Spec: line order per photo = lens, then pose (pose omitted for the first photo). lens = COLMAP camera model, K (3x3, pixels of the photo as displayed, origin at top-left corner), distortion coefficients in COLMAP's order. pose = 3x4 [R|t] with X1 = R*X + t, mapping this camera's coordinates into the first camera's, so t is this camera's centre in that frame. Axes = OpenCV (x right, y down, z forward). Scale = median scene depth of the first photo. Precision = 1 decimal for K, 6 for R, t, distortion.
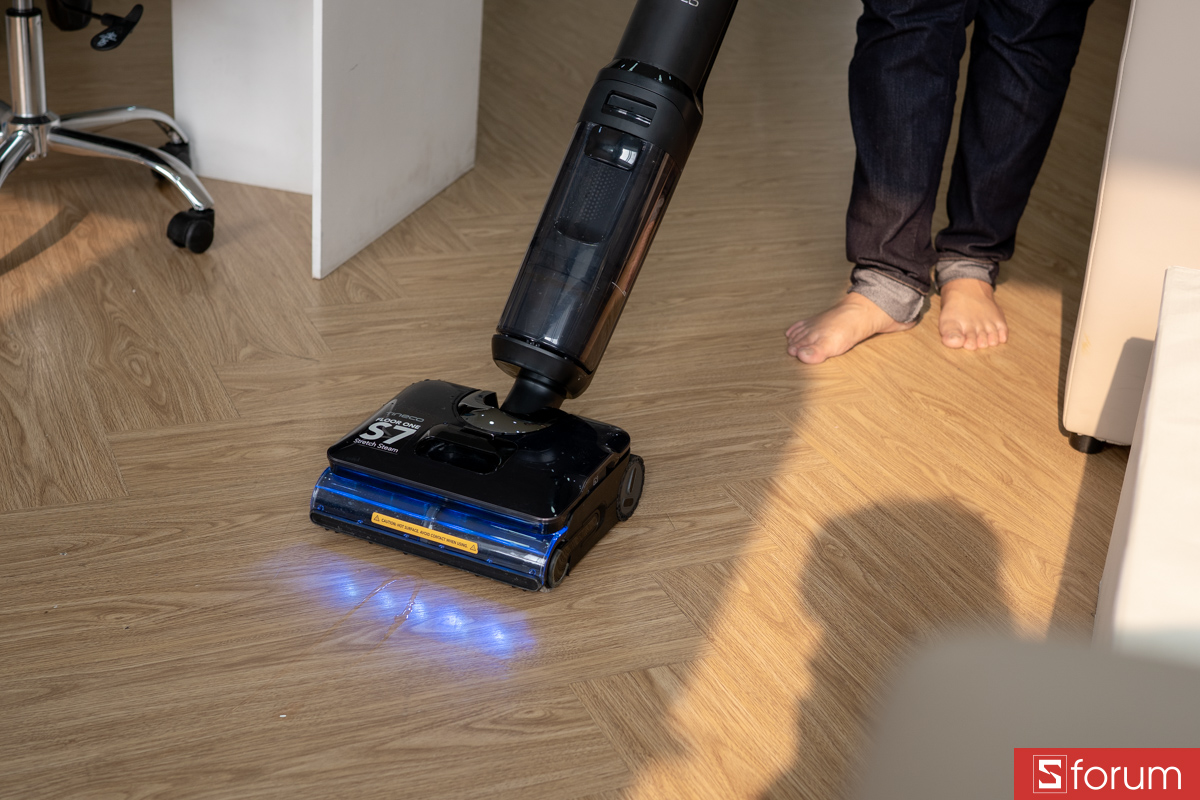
lens RADIAL K [[1741.3, 0, 600.0], [0, 1741.3, 400.0], [0, 0, 1]] dist [-0.095822, -0.023160]
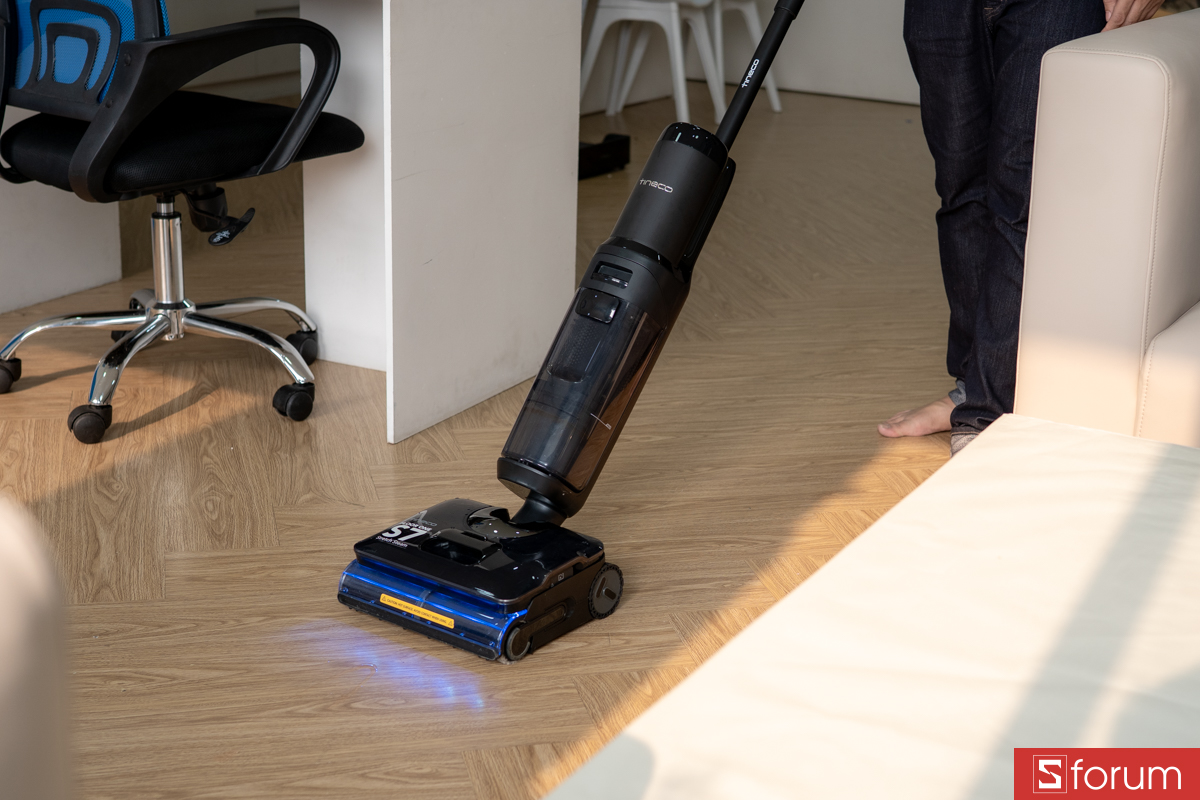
lens RADIAL K [[1786.5, 0, 600.0], [0, 1786.5, 400.0], [0, 0, 1]] dist [-0.096986, -0.020706]
pose [[0.983690, 0.013164, -0.179388, 0.222765], [-0.037262, 0.990597, -0.131639, 0.062708], [0.175969, 0.136176, 0.974931, -0.157269]]
